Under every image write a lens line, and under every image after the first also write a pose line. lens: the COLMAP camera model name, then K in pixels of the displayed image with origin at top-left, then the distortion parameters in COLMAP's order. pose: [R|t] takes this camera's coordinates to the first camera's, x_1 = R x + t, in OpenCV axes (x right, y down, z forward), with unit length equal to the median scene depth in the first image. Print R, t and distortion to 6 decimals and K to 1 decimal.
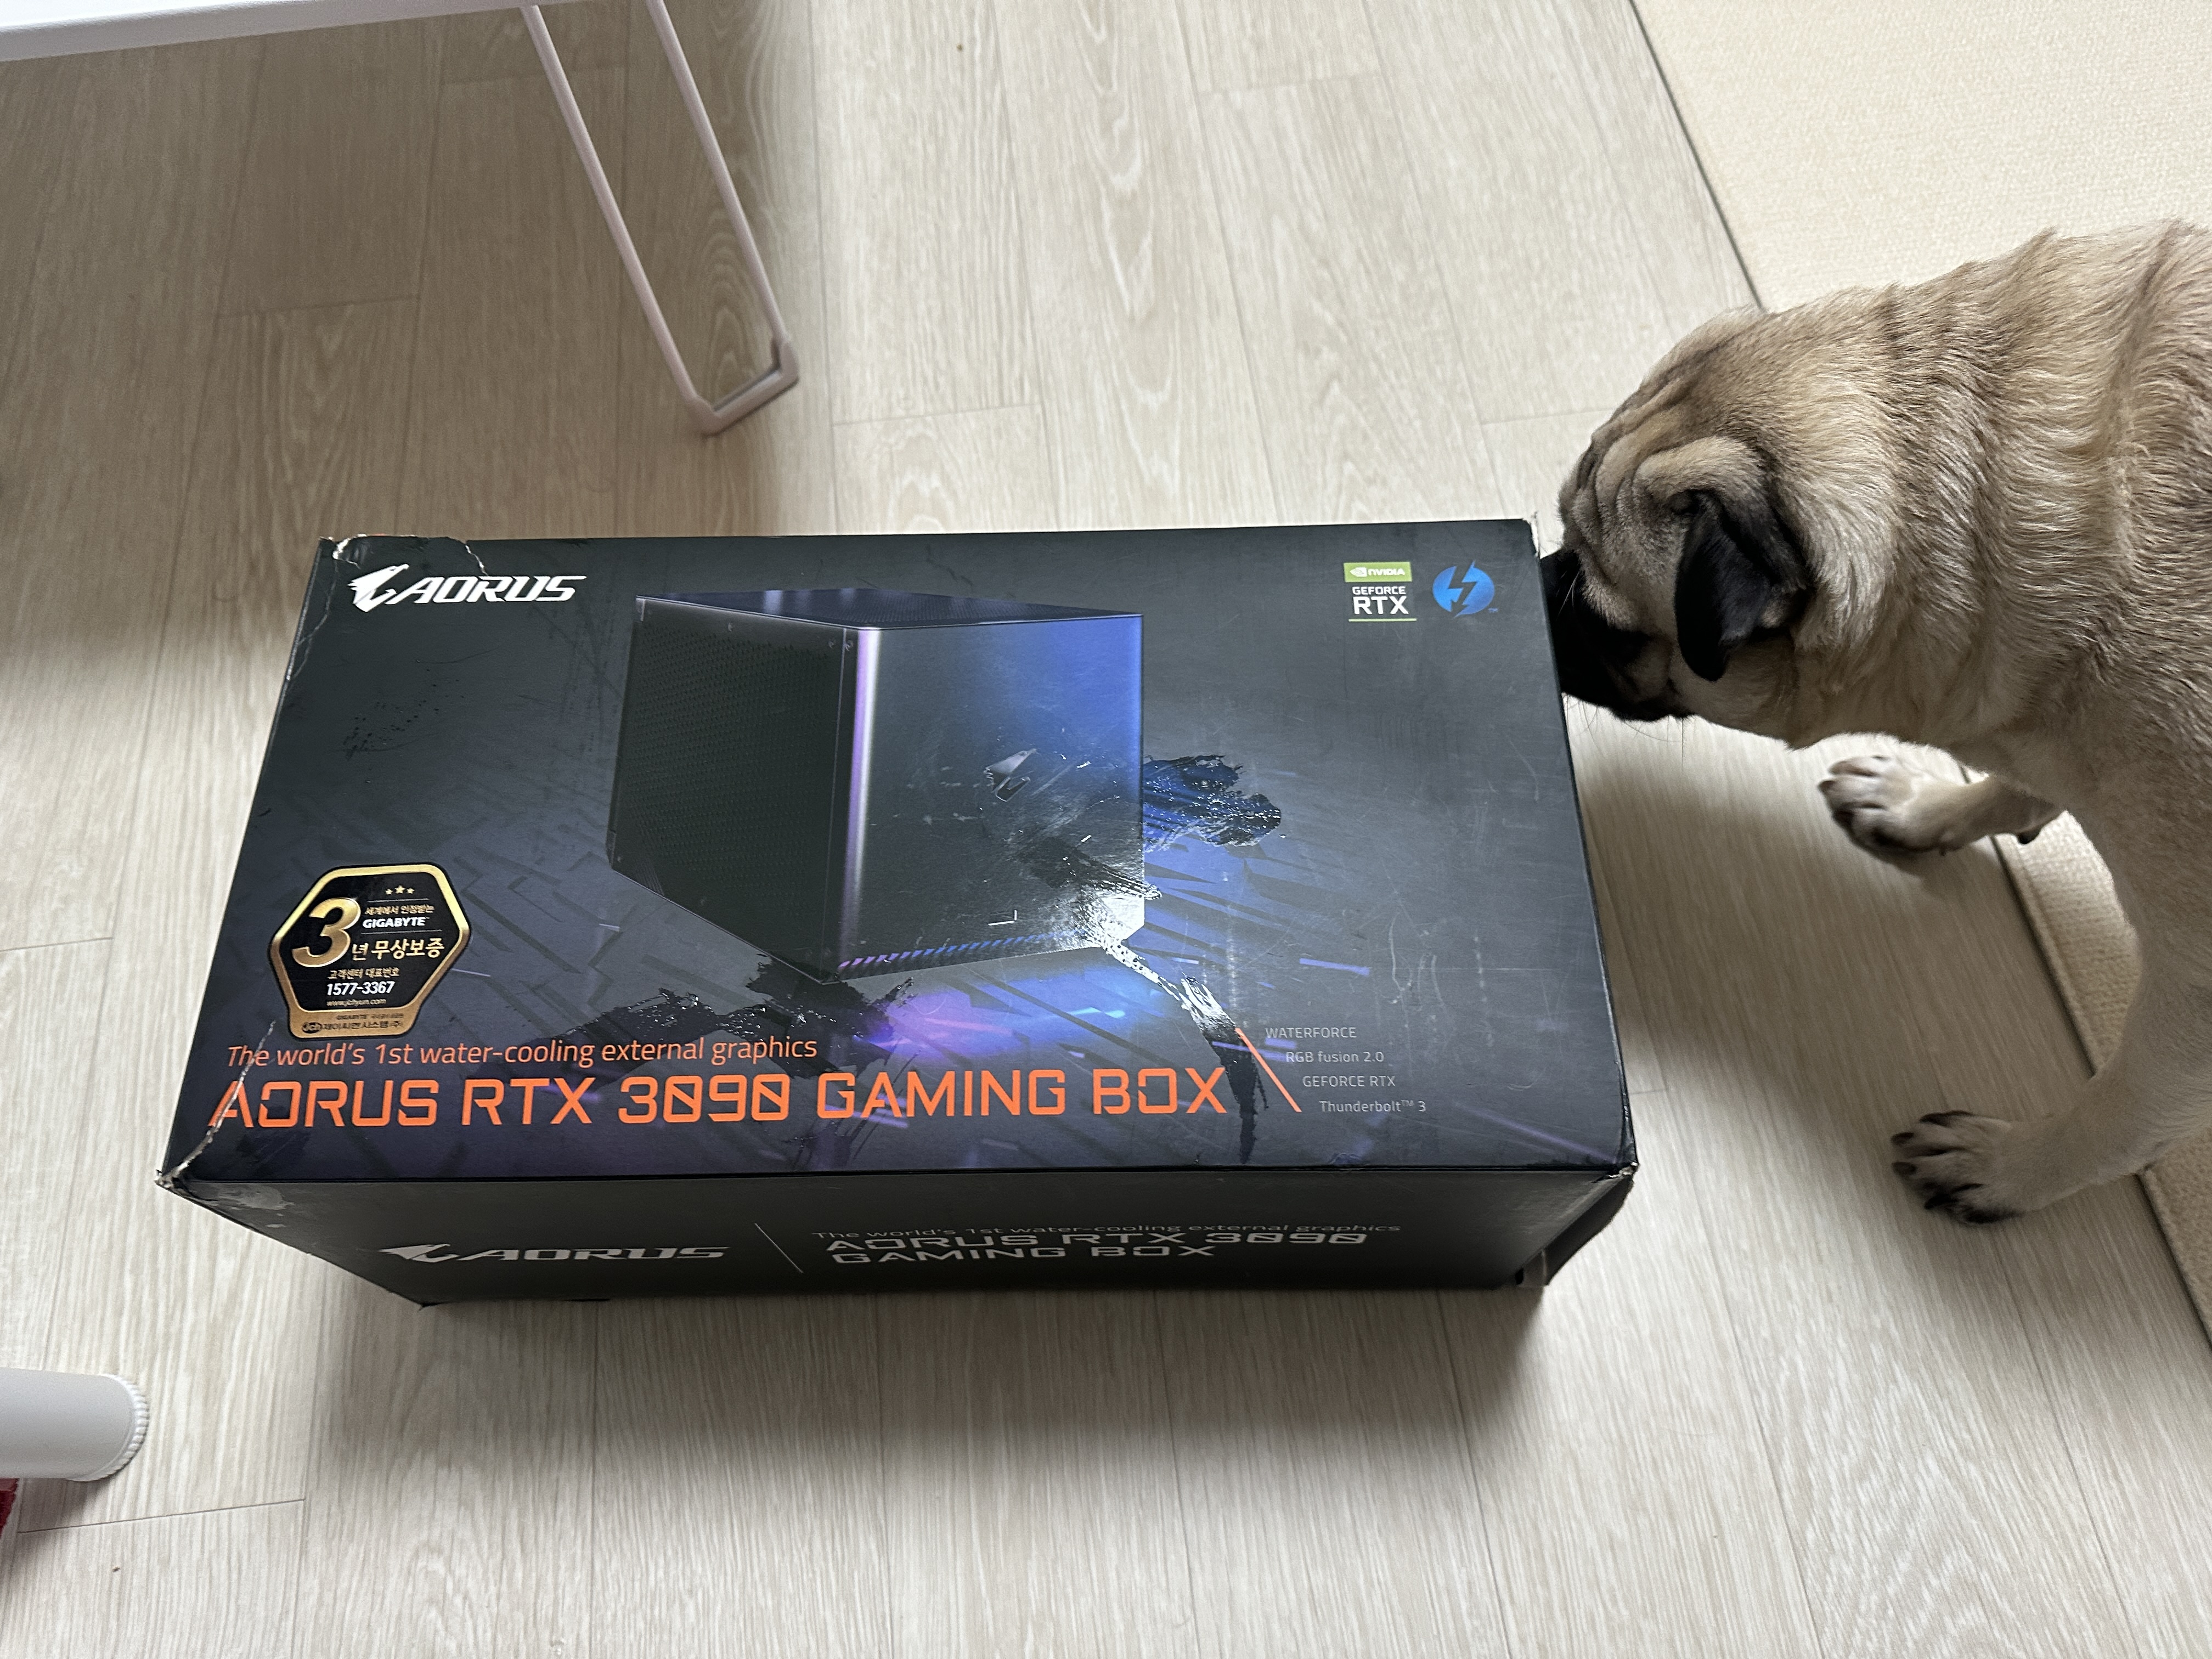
lens RADIAL K [[1557.8, 0, 1106.0], [0, 1557.8, 829.5], [0, 0, 1]] dist [0.007171, -0.024331]
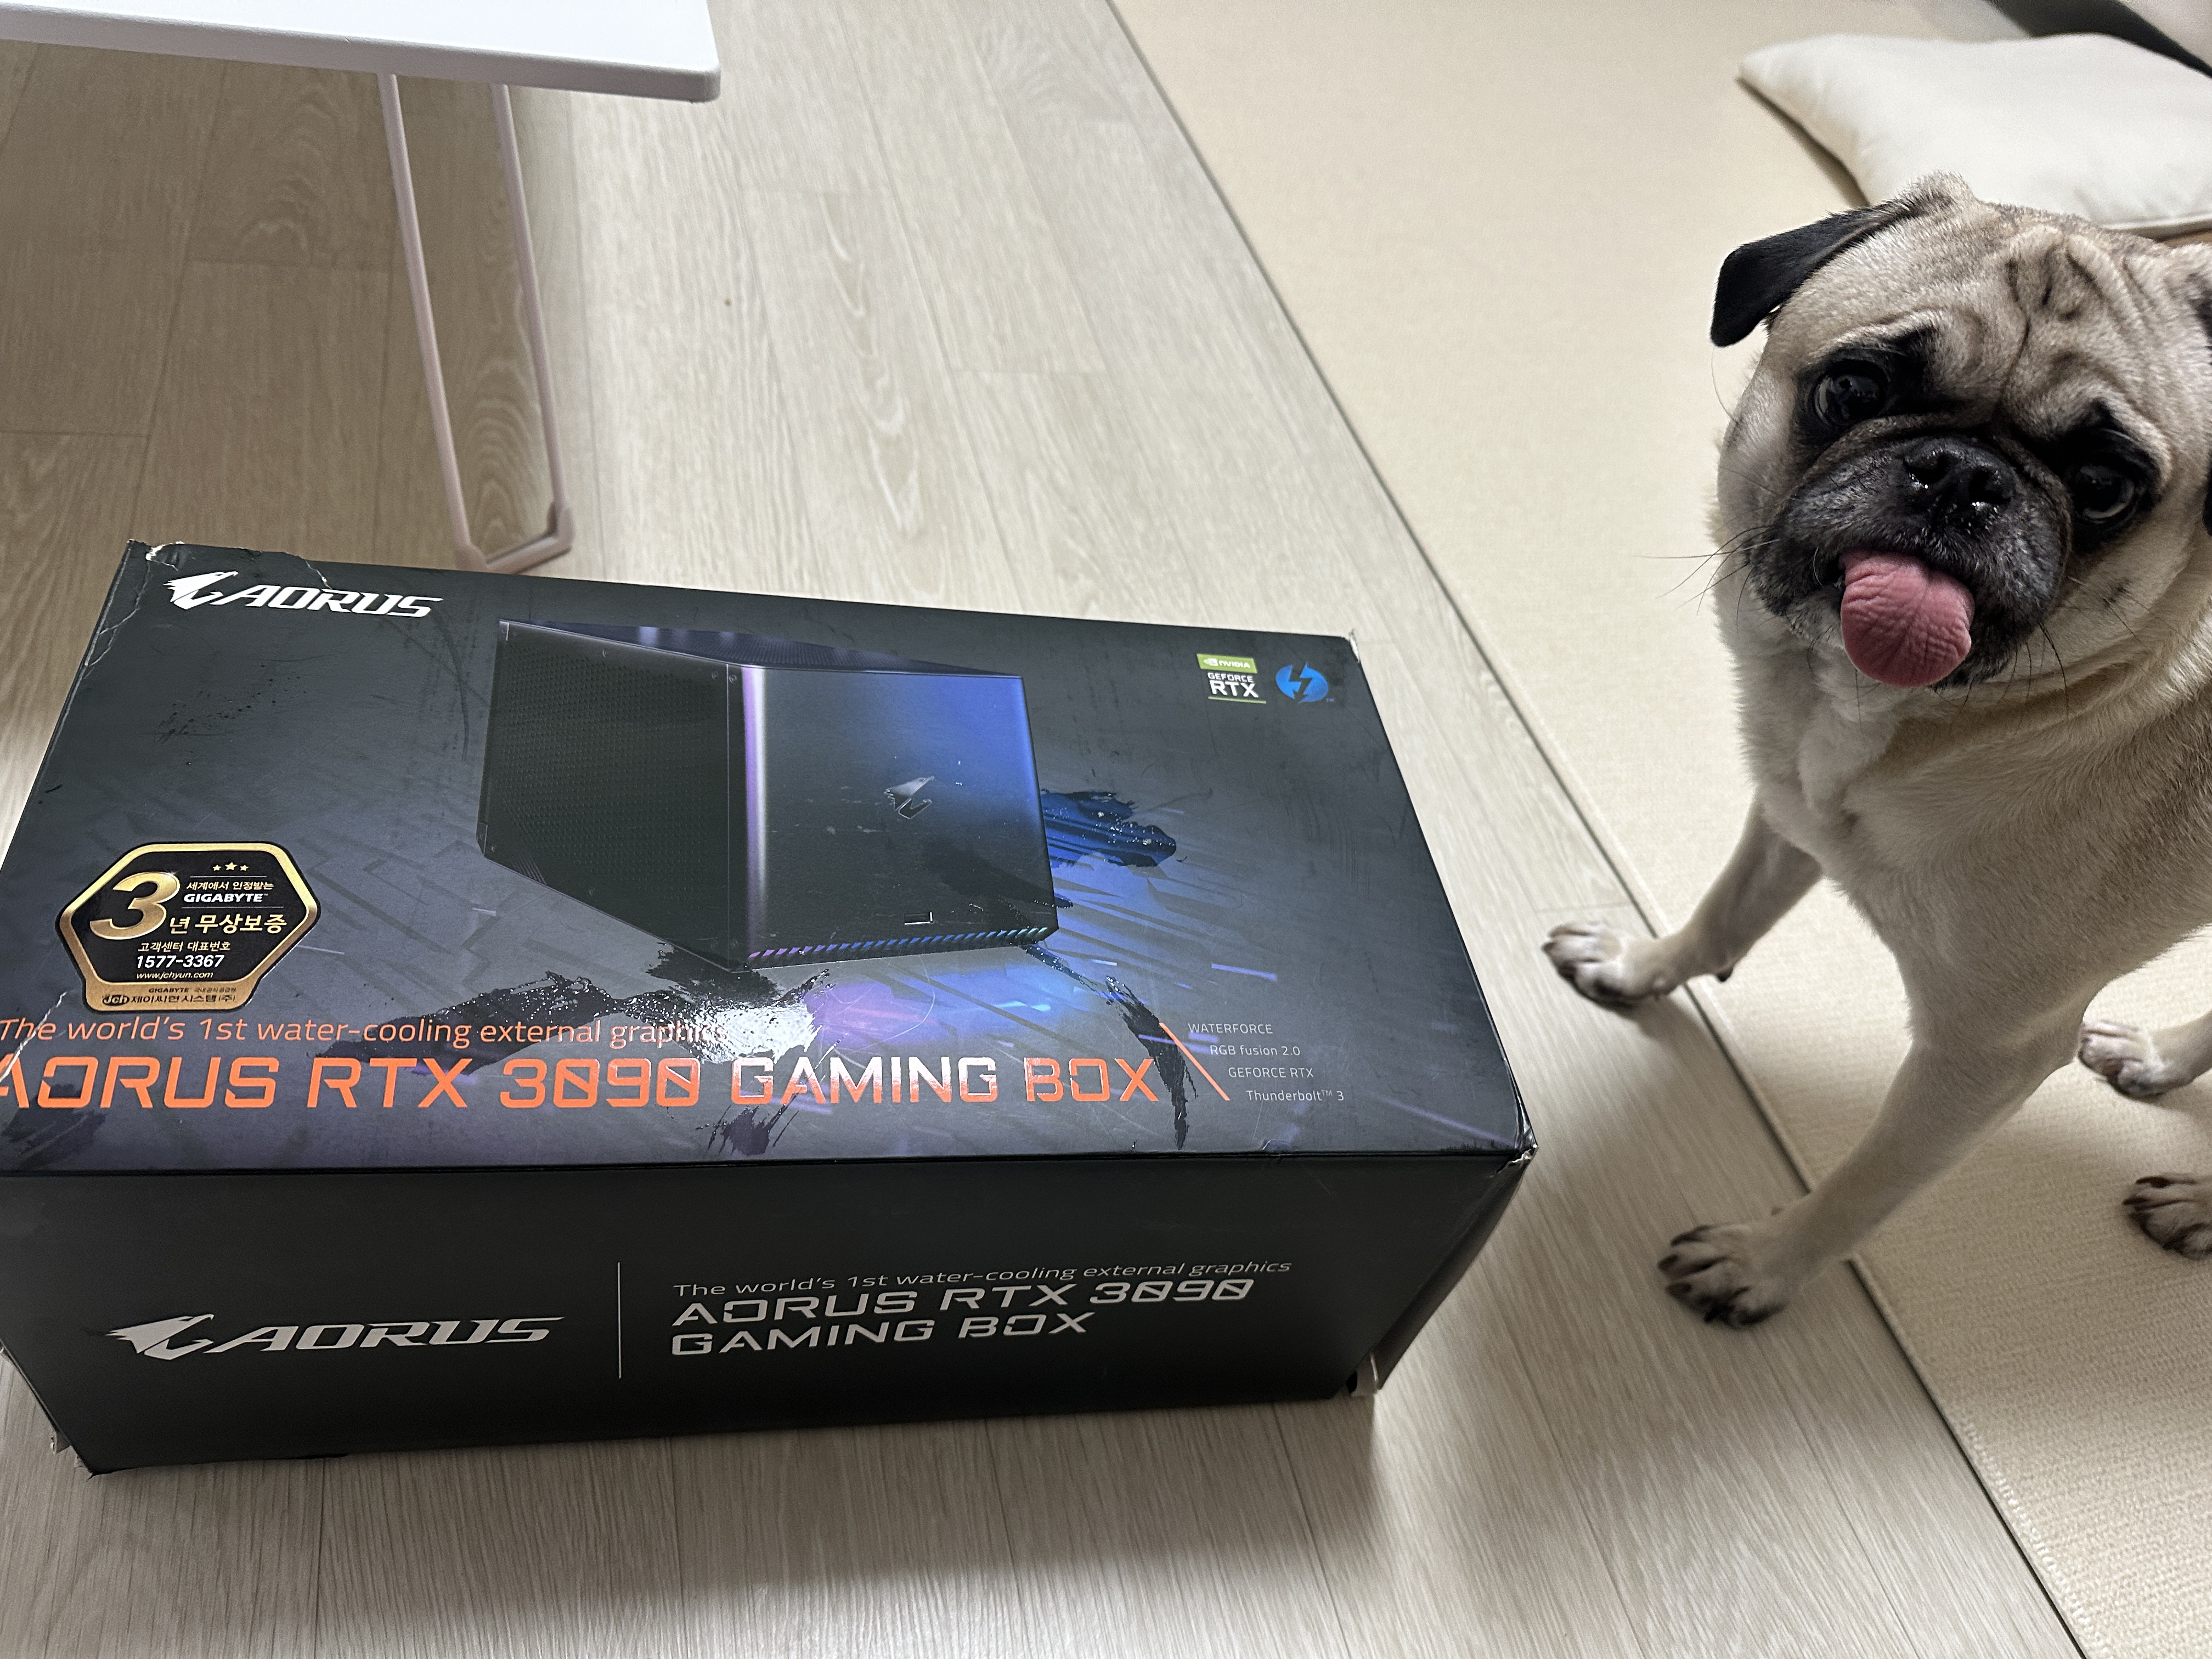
lens RADIAL K [[1557.2, 0, 1106.0], [0, 1557.2, 829.5], [0, 0, 1]] dist [0.004774, -0.027471]
pose [[0.963008, 0.054925, 0.263816, -0.187893], [0.014765, 0.966782, -0.255176, 0.223563], [-0.269069, 0.249632, 0.930207, 0.040541]]
